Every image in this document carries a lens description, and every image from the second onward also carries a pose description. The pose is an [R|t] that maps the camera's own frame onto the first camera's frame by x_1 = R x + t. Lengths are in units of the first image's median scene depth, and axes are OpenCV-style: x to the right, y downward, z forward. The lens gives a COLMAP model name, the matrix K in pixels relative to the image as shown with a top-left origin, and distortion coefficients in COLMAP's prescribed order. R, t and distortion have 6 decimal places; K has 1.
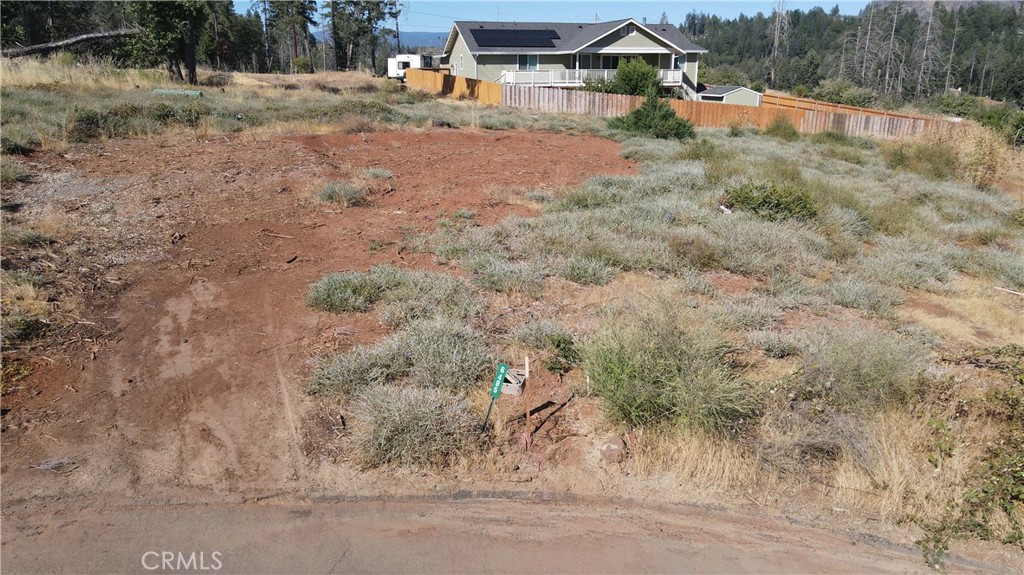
lens RADIAL K [[754.3, 0, 507.8], [0, 754.3, 282.5], [0, 0, 1]] dist [0.003588, 0.029450]
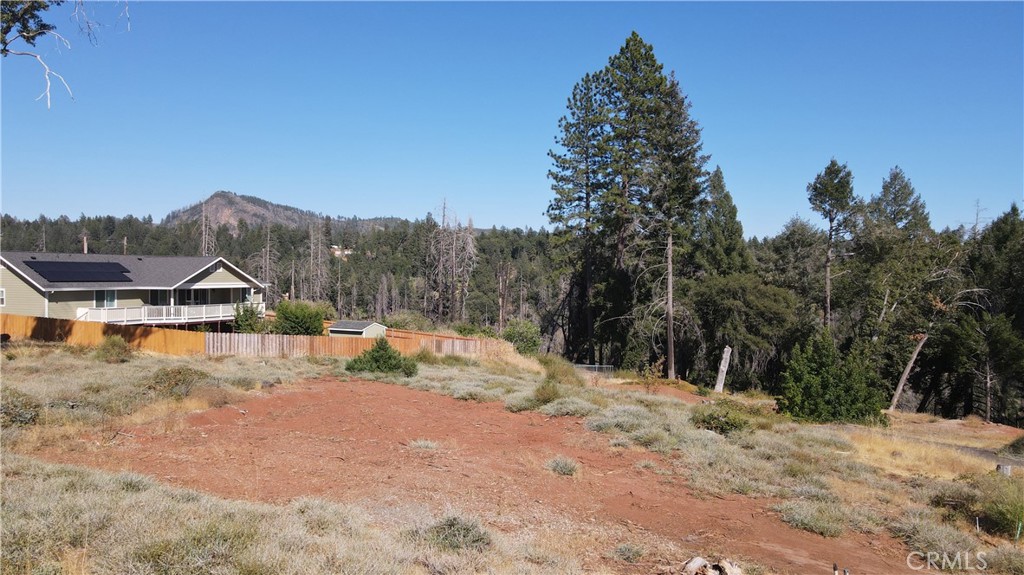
lens RADIAL K [[754.3, 0, 508.4], [0, 754.3, 282.2], [0, 0, 1]] dist [0.003588, 0.029450]
pose [[0.660075, -0.001351, 0.751198, -0.422121], [0.195434, 0.965872, -0.169990, -0.076570], [-0.725332, 0.259016, 0.637812, 0.080240]]
